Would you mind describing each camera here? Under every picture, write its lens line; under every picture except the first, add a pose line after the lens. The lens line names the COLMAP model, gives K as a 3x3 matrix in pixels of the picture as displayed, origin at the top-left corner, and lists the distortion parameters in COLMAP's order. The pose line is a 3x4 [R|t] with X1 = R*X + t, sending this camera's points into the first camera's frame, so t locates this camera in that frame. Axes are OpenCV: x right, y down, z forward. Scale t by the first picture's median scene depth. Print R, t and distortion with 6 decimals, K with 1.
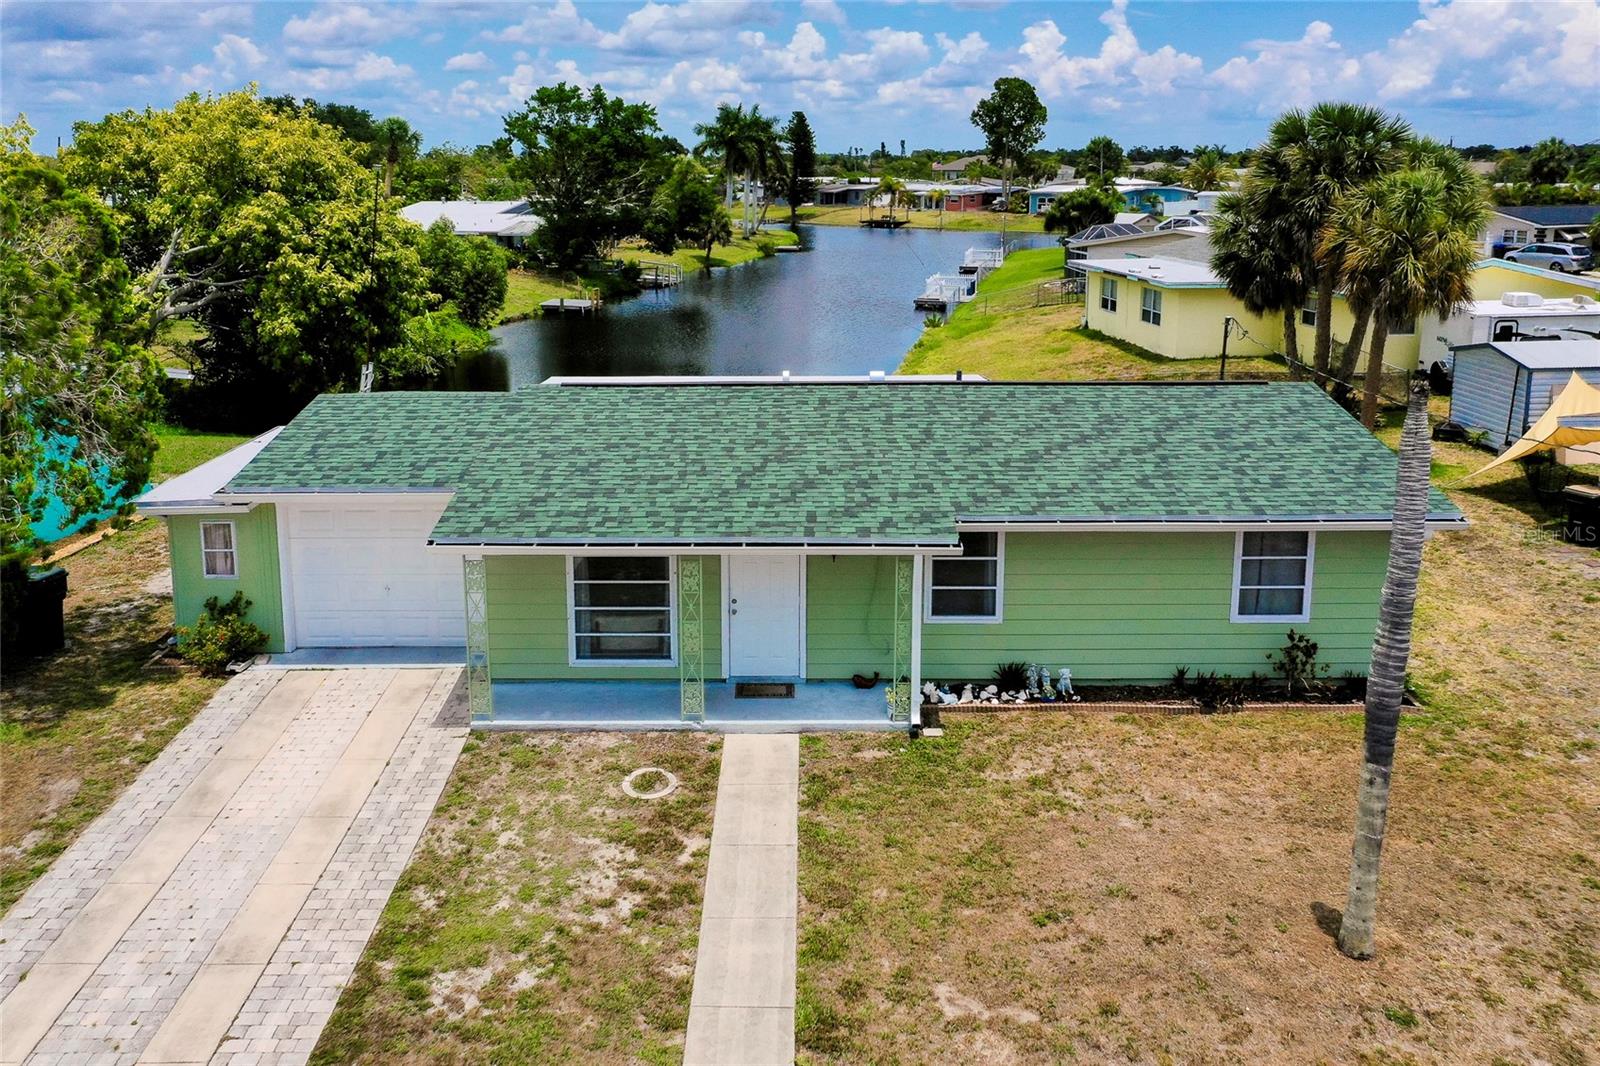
lens RADIAL K [[1297.4, 0, 782.8], [0, 1297.4, 380.9], [0, 0, 1]] dist [-0.001613, -0.001755]
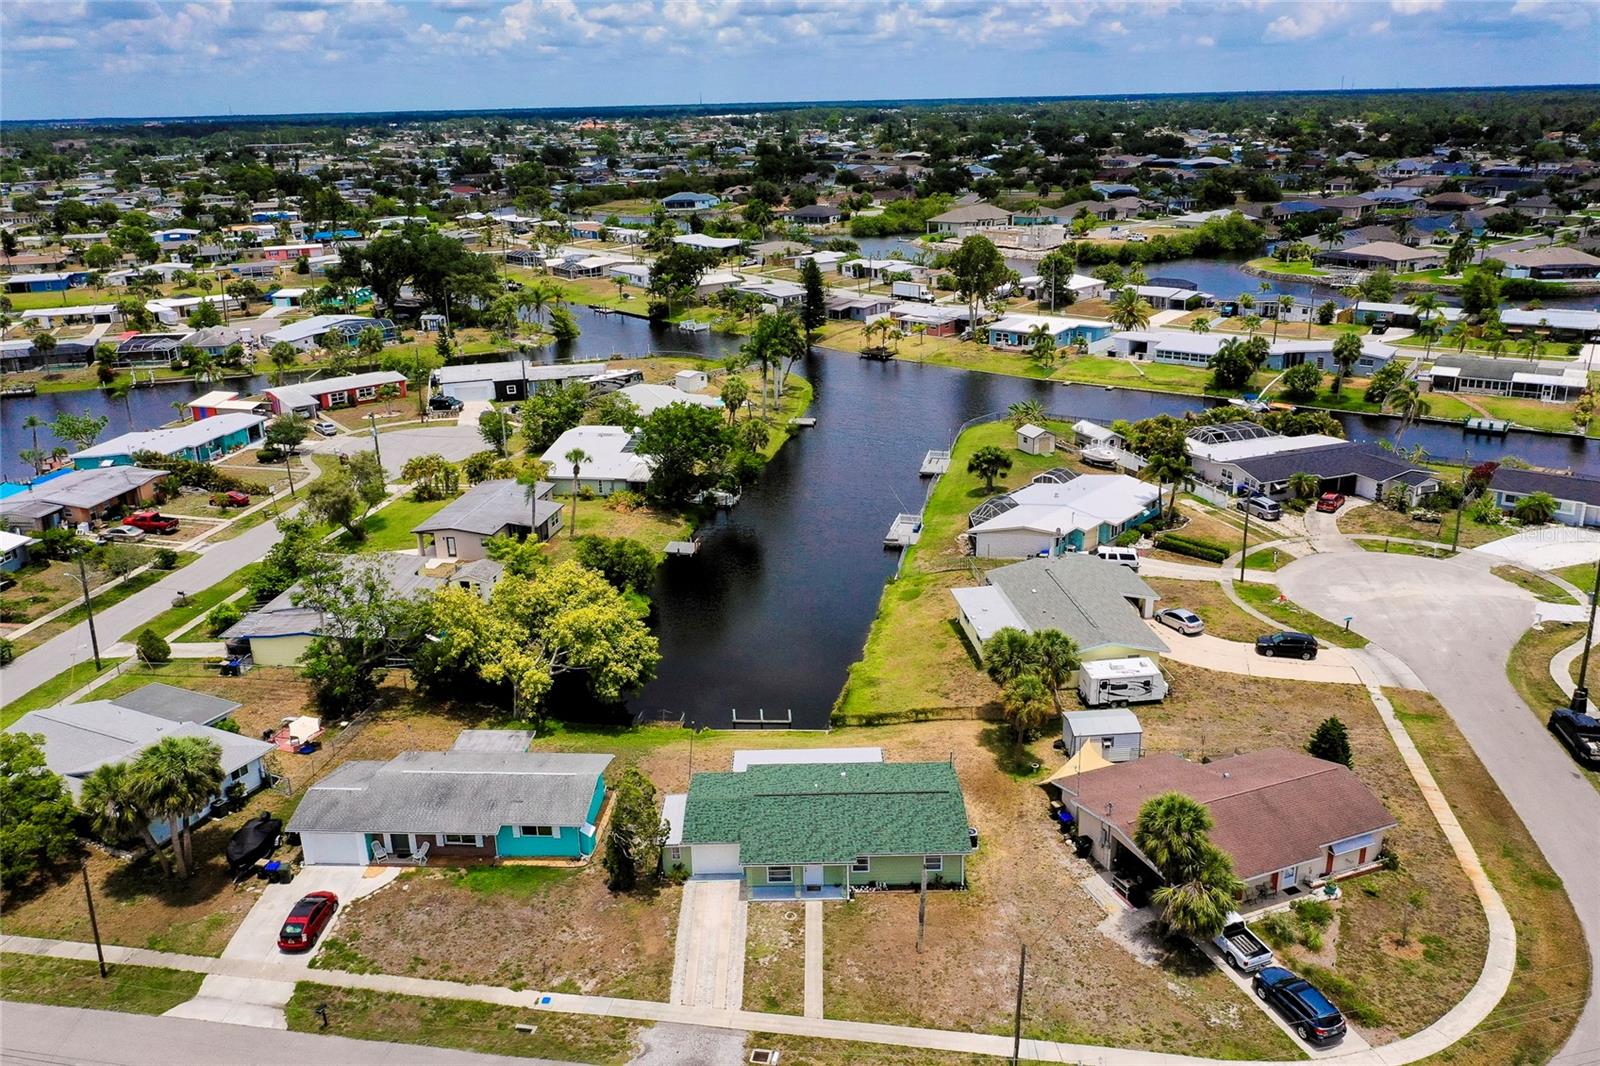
lens RADIAL K [[1259.0, 0, 806.4], [0, 1259.0, 528.4], [0, 0, 1]] dist [0.003225, -0.002011]
pose [[0.999802, -0.019275, 0.004990, -0.036425], [0.018223, 0.986840, 0.160672, -1.589659], [-0.008021, -0.160549, 0.986995, -2.883418]]
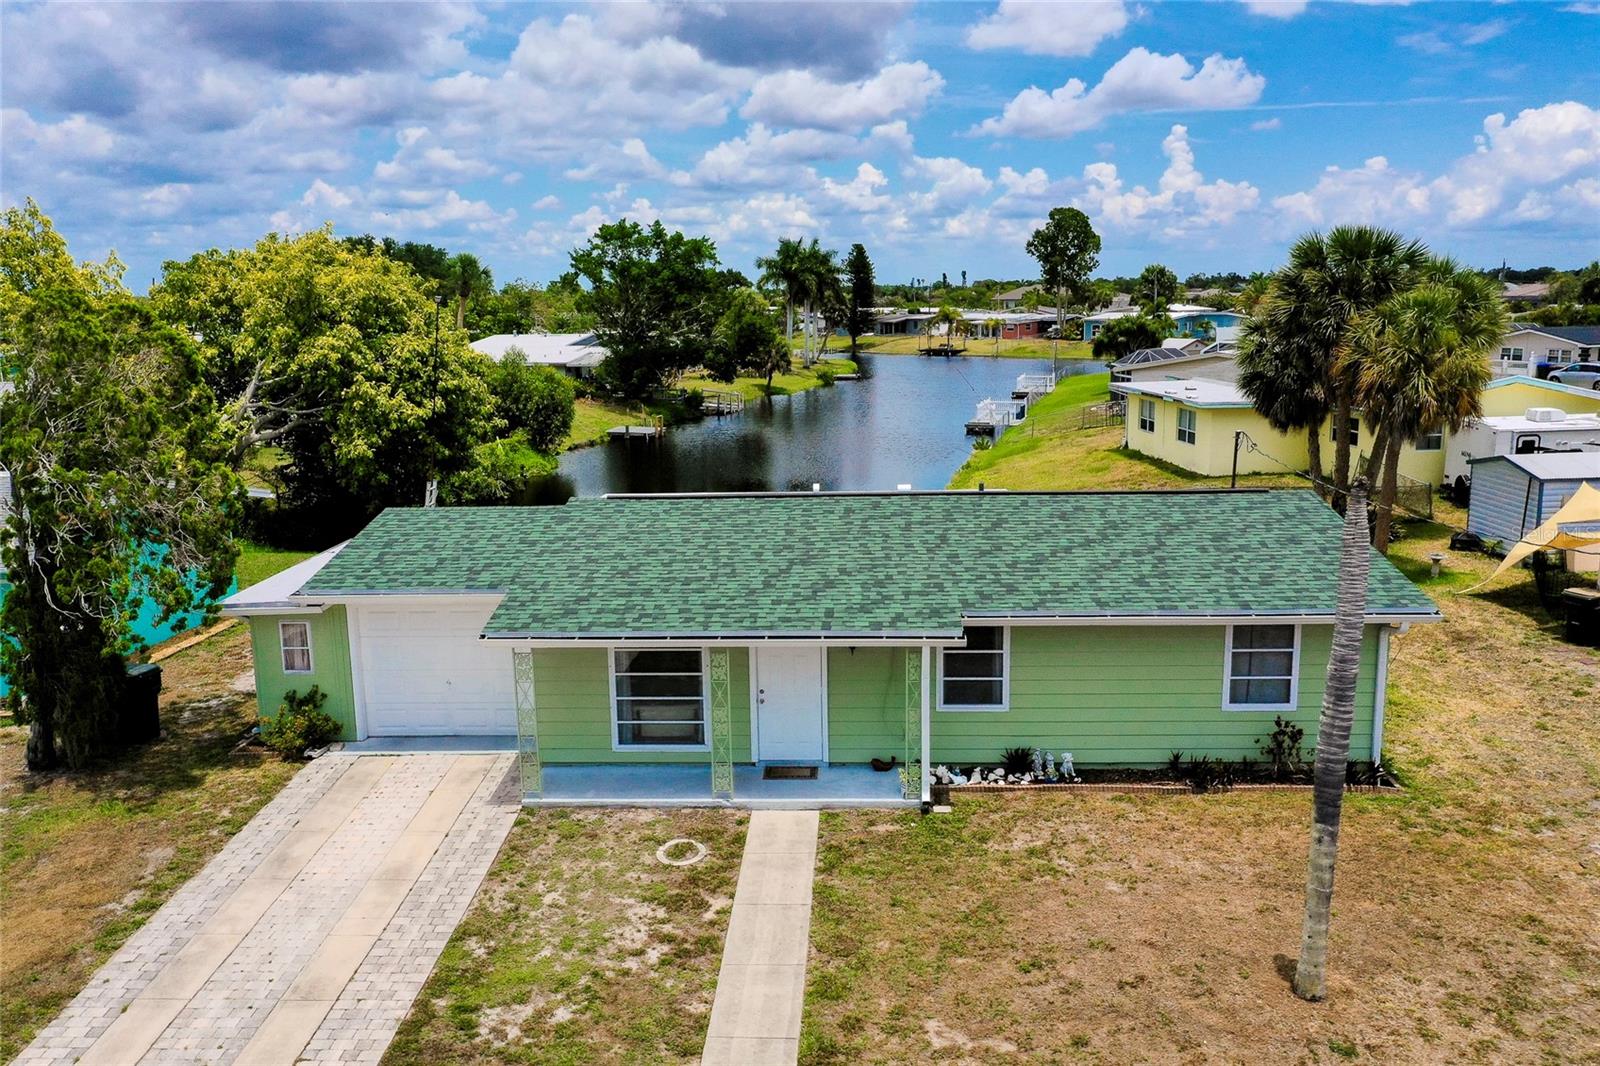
lens RADIAL K [[1259.0, 0, 806.4], [0, 1259.0, 528.4], [0, 0, 1]] dist [0.003225, -0.002011]
pose [[0.999400, -0.006961, -0.033923, 0.036949], [0.007524, 0.999836, 0.016479, 0.015382], [0.033803, -0.016724, 0.999289, -0.055869]]
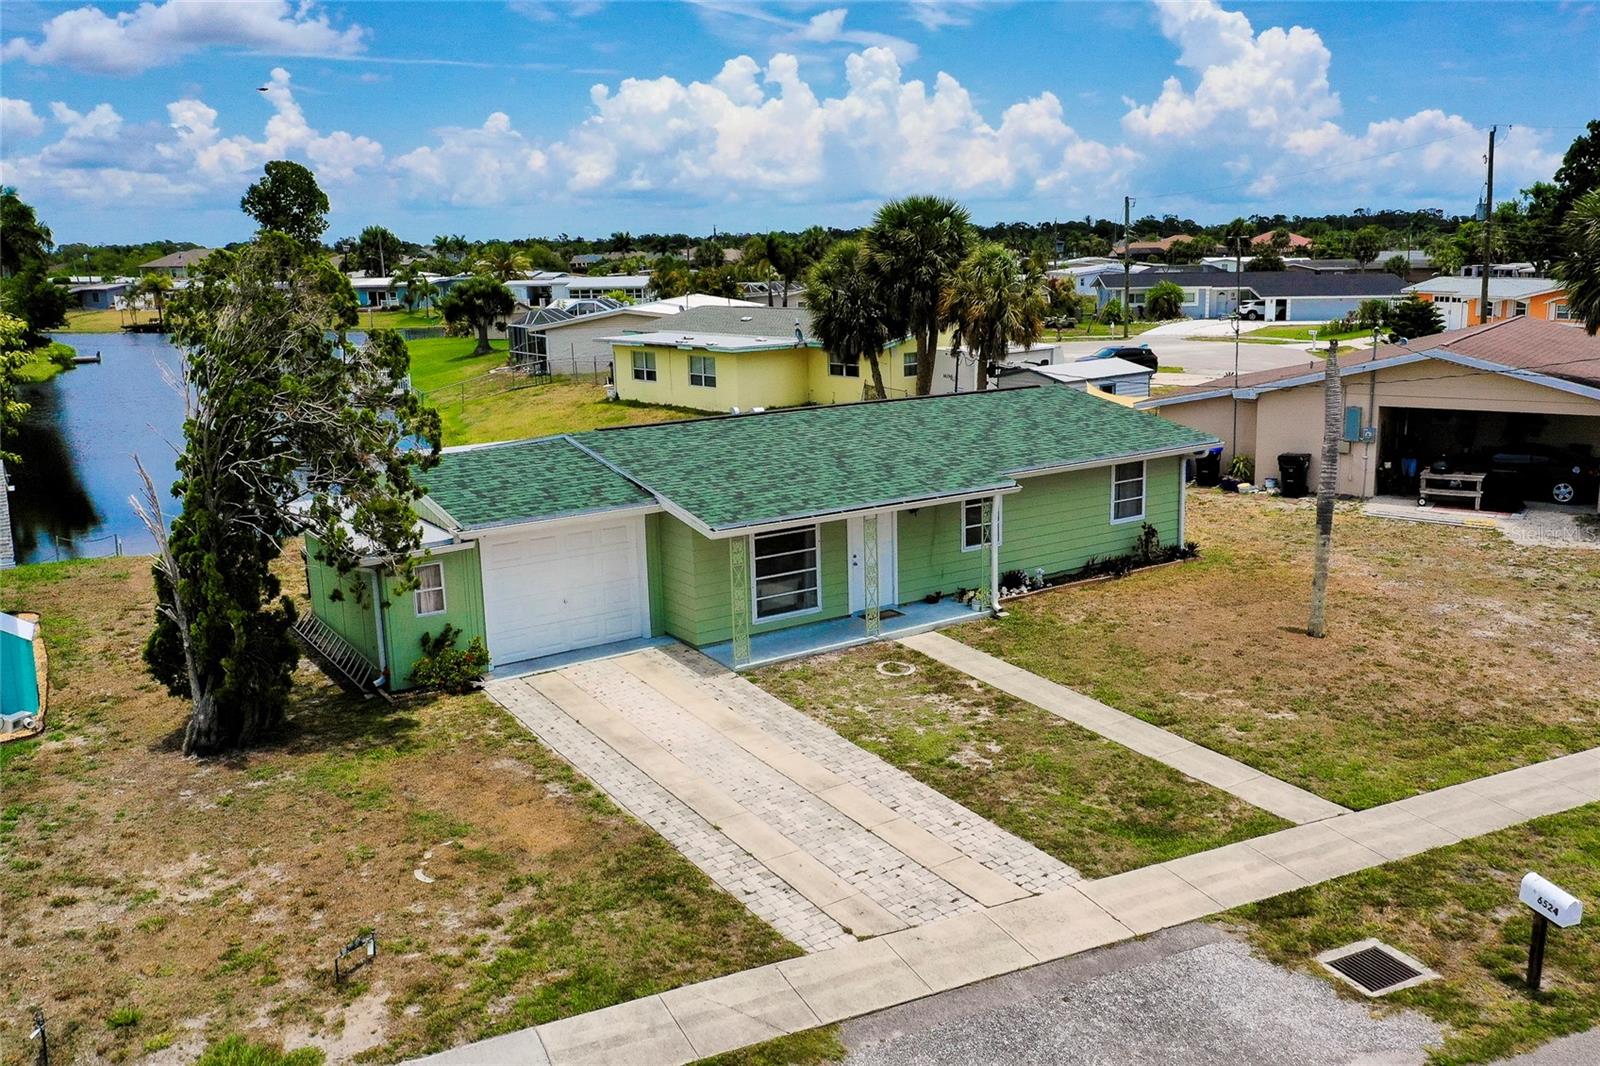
lens RADIAL K [[1365.2, 0, 875.1], [0, 1365.2, 532.4], [0, 0, 1]] dist [-0.000463, -0.007192]
pose [[0.802812, -0.132233, 0.581385, -0.865334], [0.112666, 0.991174, 0.069862, 0.046499], [-0.585491, 0.009416, 0.810624, -0.189377]]
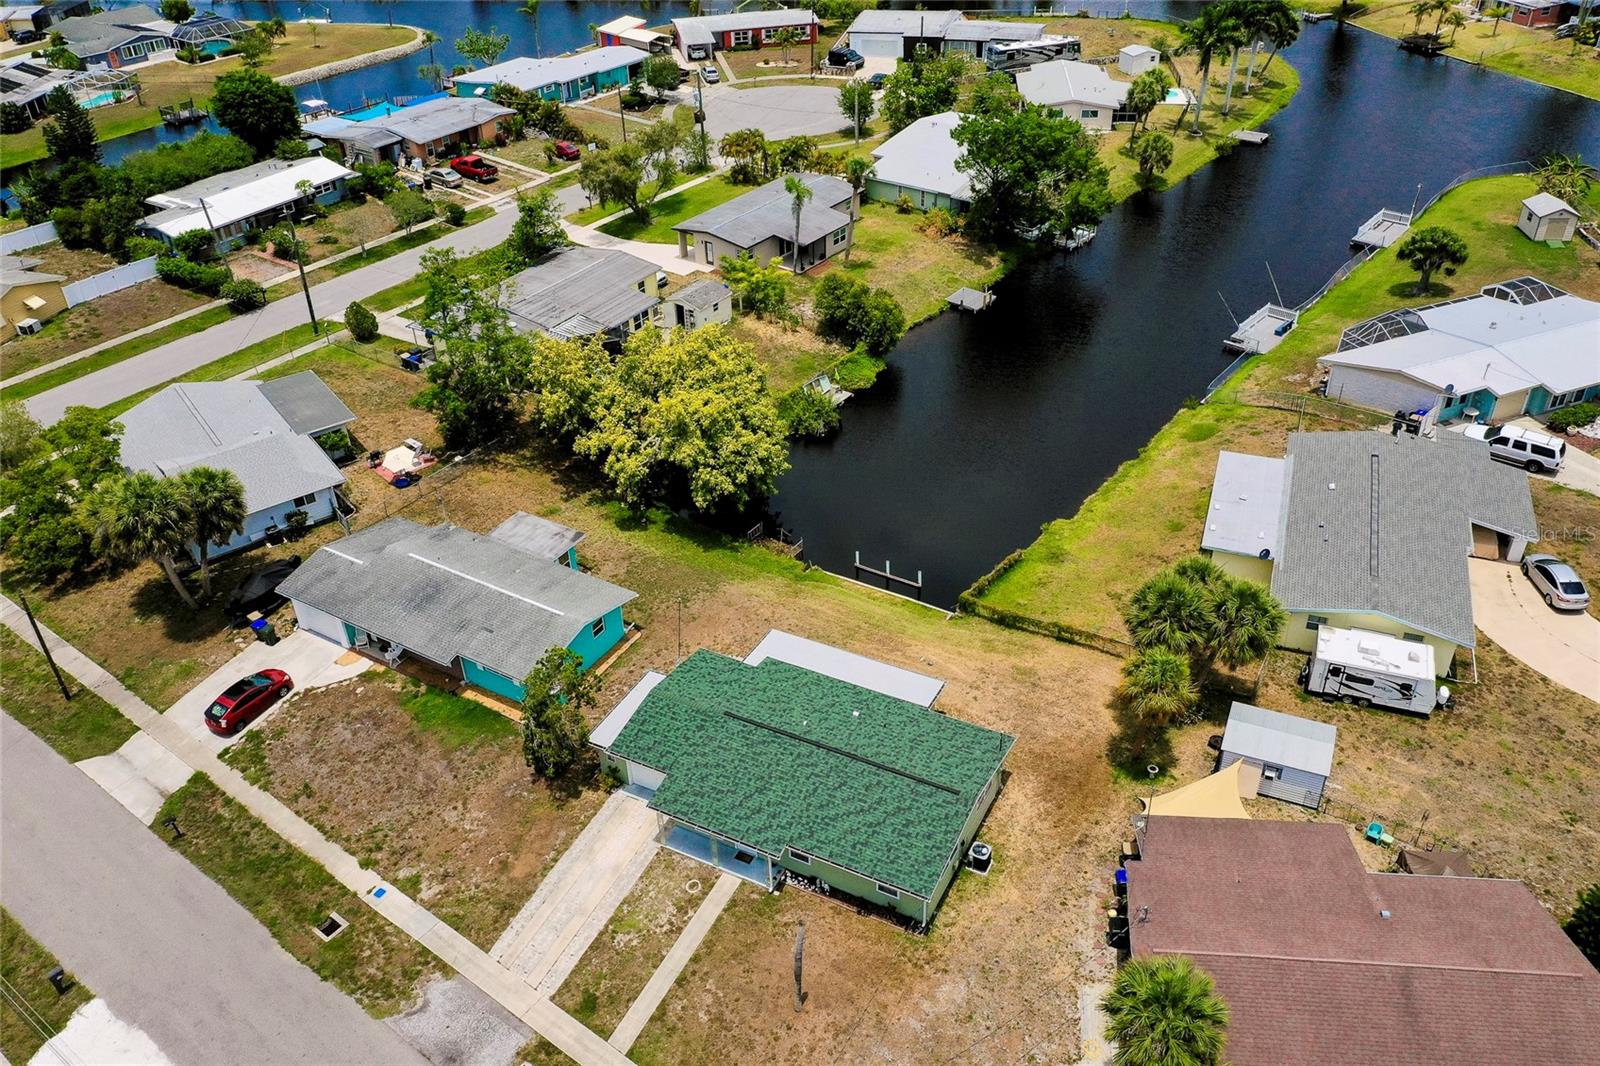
lens RADIAL K [[1259.0, 0, 806.4], [0, 1259.0, 528.4], [0, 0, 1]] dist [0.003225, -0.002011]
pose [[0.893642, 0.236836, -0.381200, 1.144427], [-0.051907, 0.898257, 0.436394, -1.908649], [0.445769, -0.370193, 0.815014, -1.217109]]
